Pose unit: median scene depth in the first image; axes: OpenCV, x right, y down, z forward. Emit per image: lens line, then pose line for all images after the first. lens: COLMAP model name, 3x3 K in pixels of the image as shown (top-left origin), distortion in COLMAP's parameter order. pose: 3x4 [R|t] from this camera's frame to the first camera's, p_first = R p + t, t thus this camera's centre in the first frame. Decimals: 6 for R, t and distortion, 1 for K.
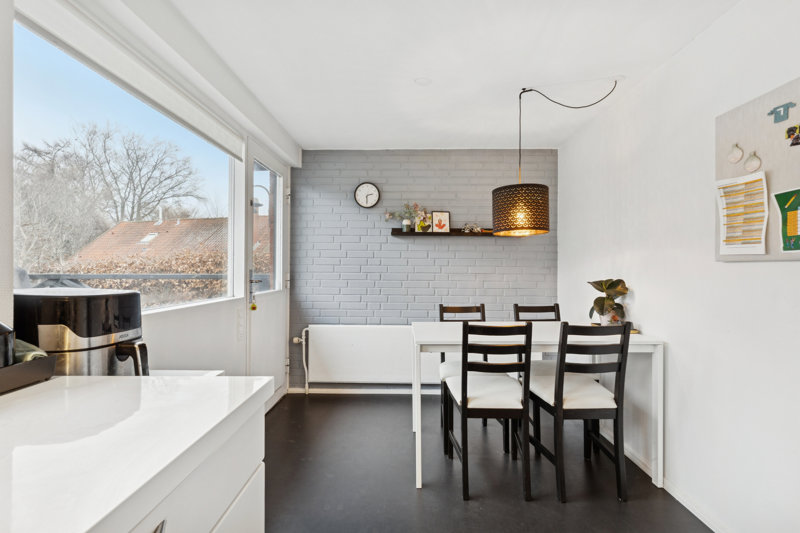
lens RADIAL K [[400.8, 0, 399.2], [0, 400.8, 268.9], [0, 0, 1]] dist [0.015629, 0.000466]
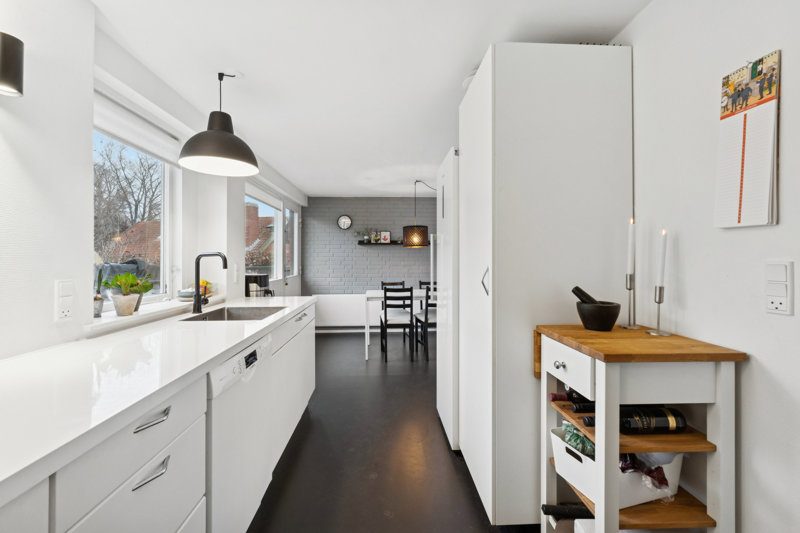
lens RADIAL K [[340.3, 0, 401.1], [0, 340.3, 257.8], [0, 0, 1]] dist [-0.018429, -0.000282]
pose [[0.997211, -0.006881, 0.074317, 0.058610], [0.007214, 0.999965, -0.004221, -0.015785], [-0.074285, 0.004745, 0.997226, -0.534669]]
